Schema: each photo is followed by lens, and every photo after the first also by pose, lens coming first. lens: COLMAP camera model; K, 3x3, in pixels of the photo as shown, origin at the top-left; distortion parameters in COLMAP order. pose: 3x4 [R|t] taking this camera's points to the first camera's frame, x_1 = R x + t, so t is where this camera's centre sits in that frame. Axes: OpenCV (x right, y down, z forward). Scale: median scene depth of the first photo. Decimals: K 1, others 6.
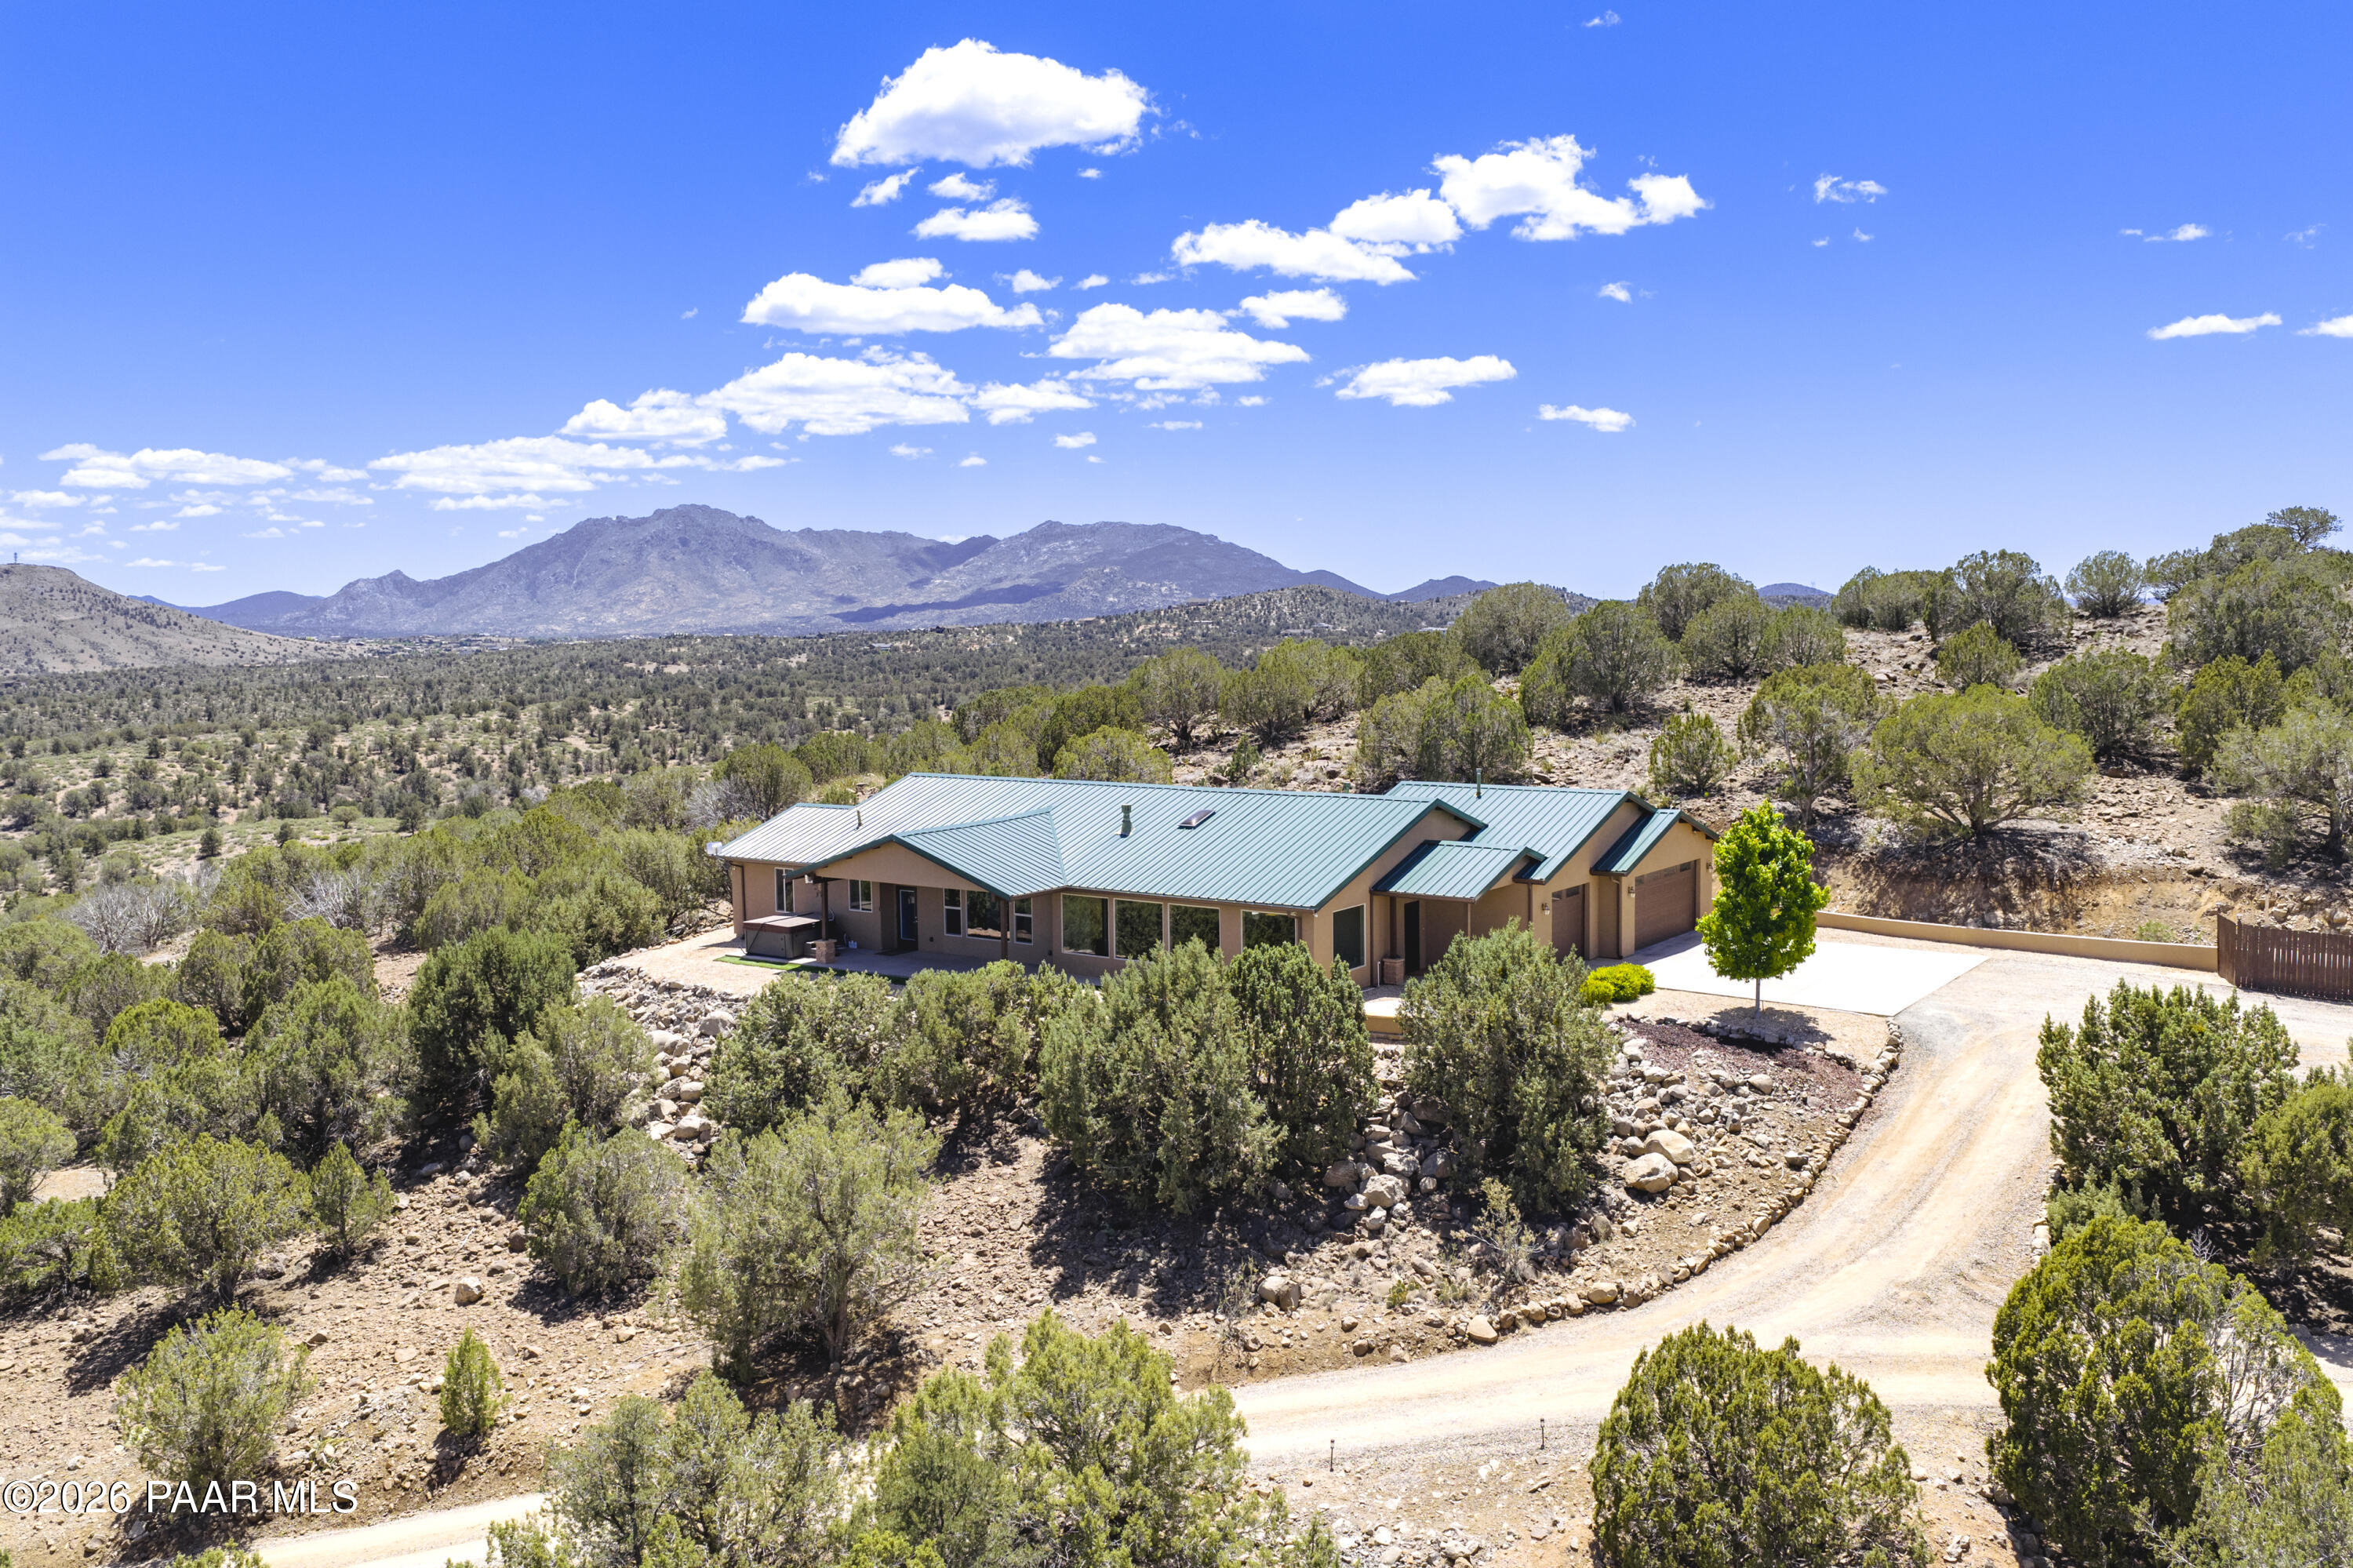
lens RADIAL K [[1948.1, 0, 1180.8], [0, 1948.1, 777.3], [0, 0, 1]] dist [0.008401, -0.023524]
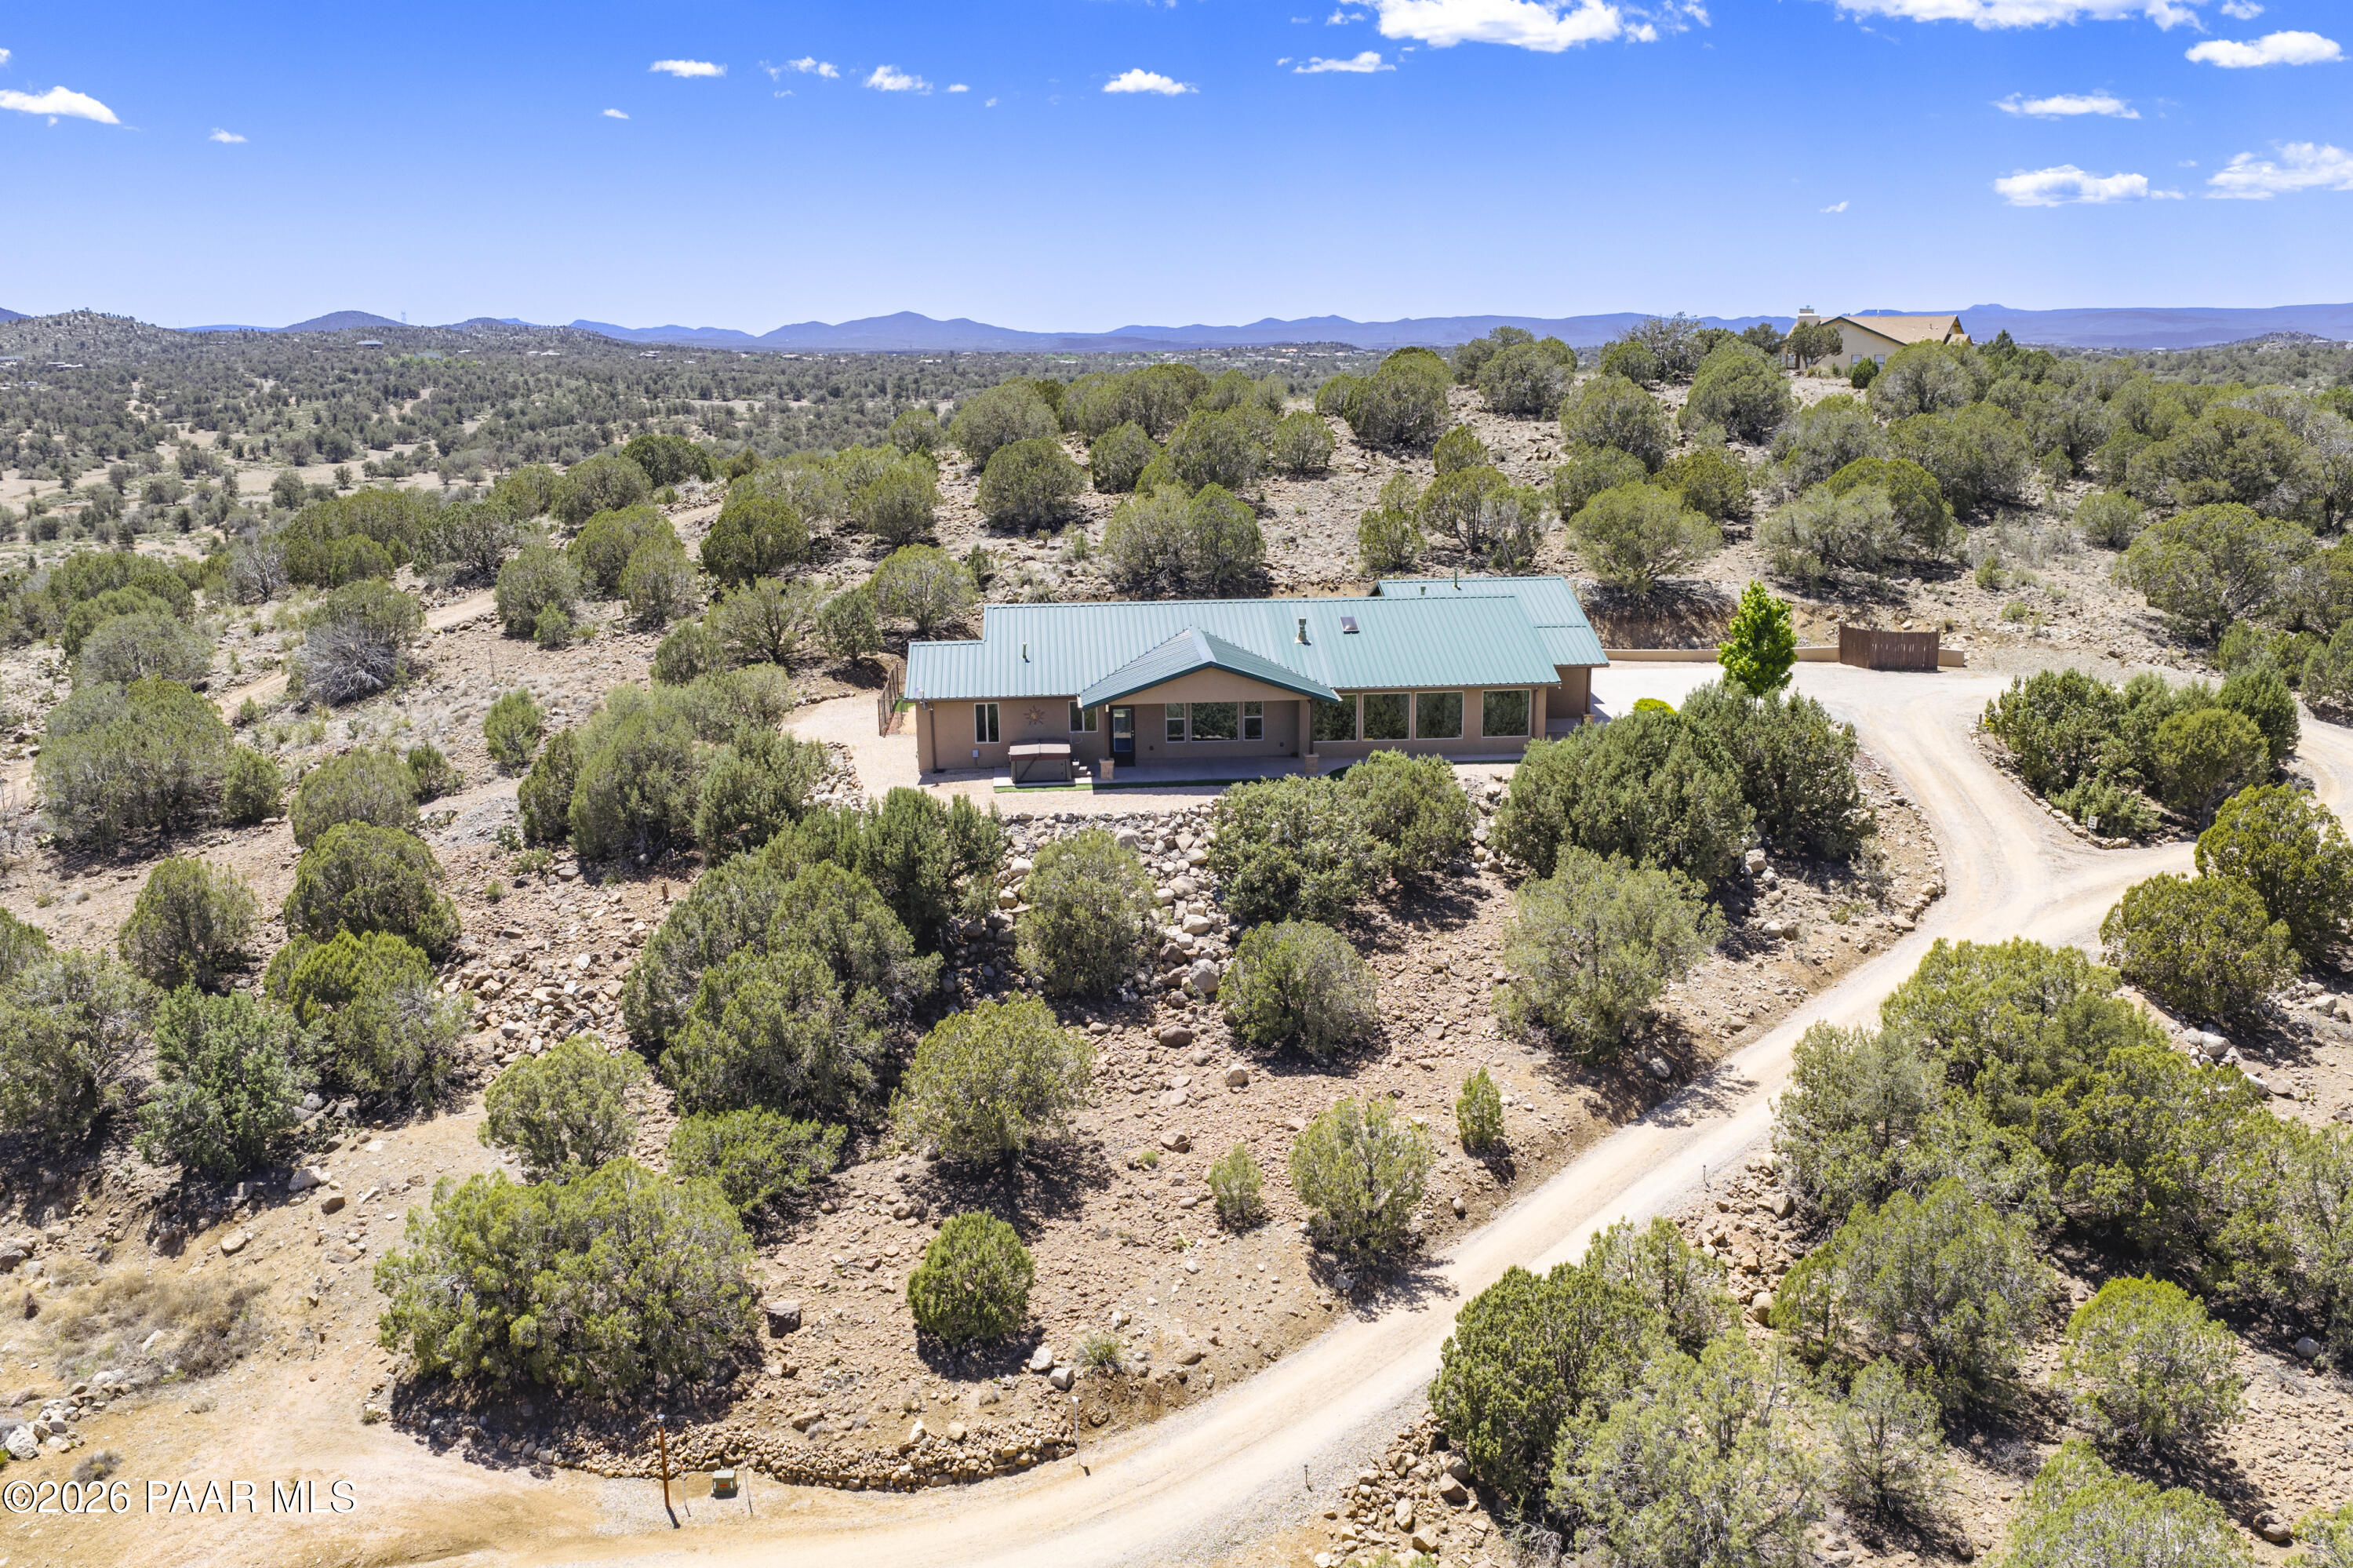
lens RADIAL K [[1948.1, 0, 1180.8], [0, 1948.1, 777.3], [0, 0, 1]] dist [0.008401, -0.023524]
pose [[0.766127, -0.139036, 0.627470, -0.836947], [0.052856, 0.986643, 0.154086, -0.077189], [-0.640512, -0.084883, 0.763242, 0.095230]]
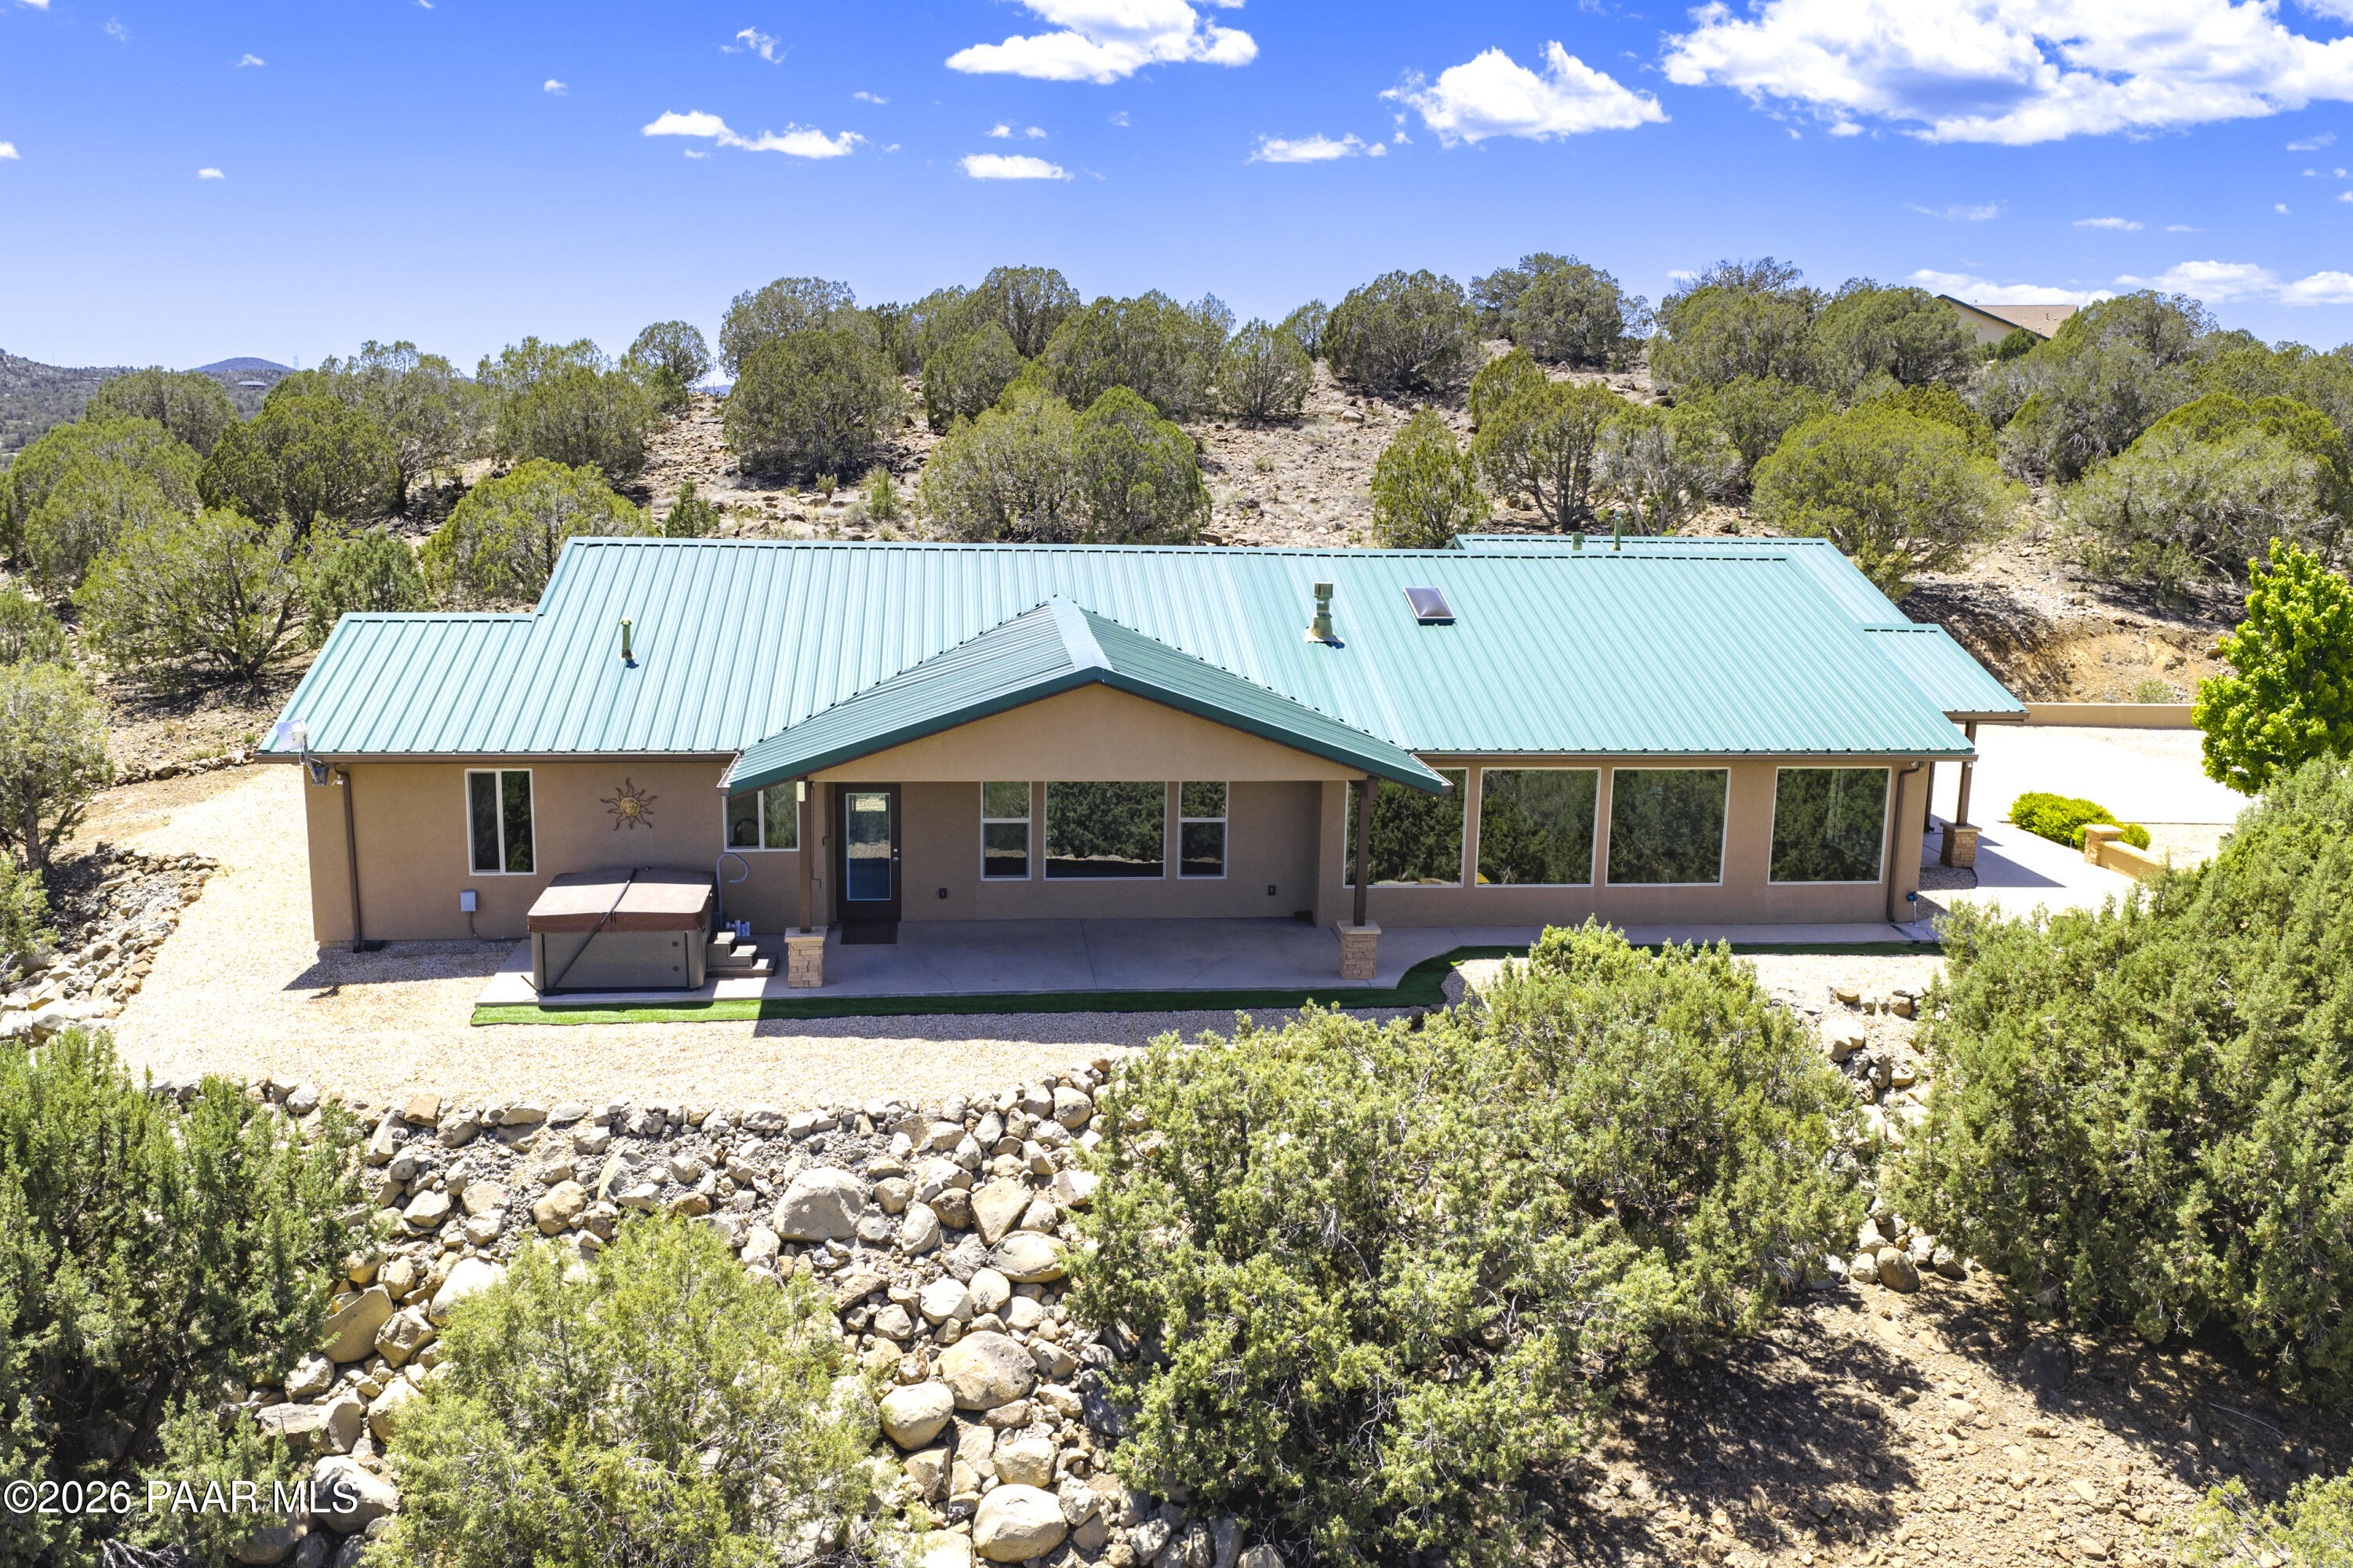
lens RADIAL K [[1948.1, 0, 1180.8], [0, 1948.1, 777.3], [0, 0, 1]] dist [0.008401, -0.023524]
pose [[0.737113, -0.097559, 0.668690, -0.384632], [0.024040, 0.992683, 0.118329, 0.003249], [-0.675342, -0.071146, 0.734065, 0.618956]]
